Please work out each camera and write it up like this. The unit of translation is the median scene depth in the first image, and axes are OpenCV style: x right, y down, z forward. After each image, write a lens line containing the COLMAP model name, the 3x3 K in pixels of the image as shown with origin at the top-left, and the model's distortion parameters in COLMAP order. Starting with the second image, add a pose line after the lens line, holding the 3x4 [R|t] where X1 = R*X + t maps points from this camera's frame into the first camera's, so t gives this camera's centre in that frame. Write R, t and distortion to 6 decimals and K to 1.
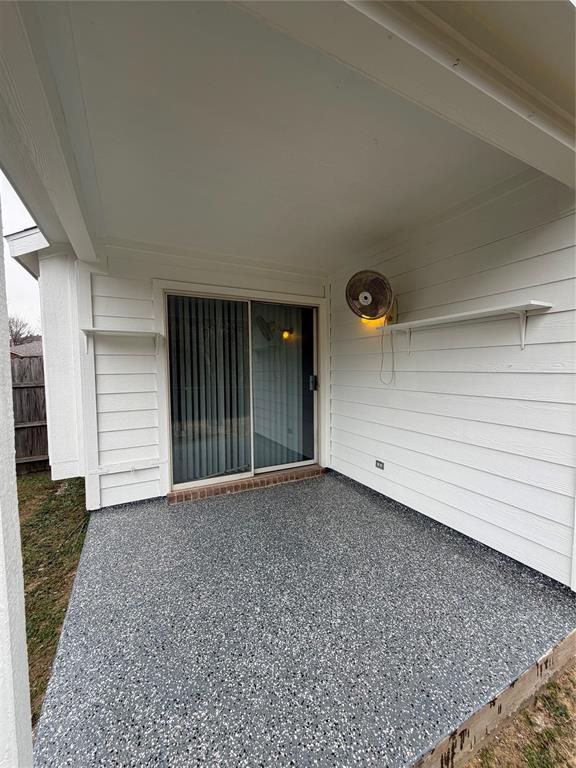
lens RADIAL K [[307.7, 0, 286.8], [0, 307.7, 382.8], [0, 0, 1]] dist [0.001008, 0.000010]
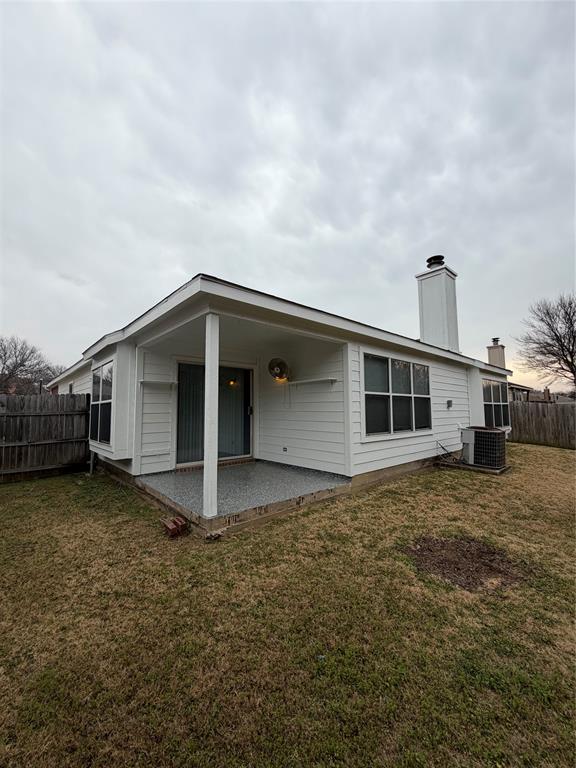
lens RADIAL K [[307.7, 0, 286.8], [0, 307.7, 382.8], [0, 0, 1]] dist [0.001008, 0.000010]
pose [[0.964425, 0.024503, 0.263217, -0.237879], [0.011756, 0.990735, -0.135303, 0.109958], [-0.264093, 0.133584, 0.955202, -1.033627]]
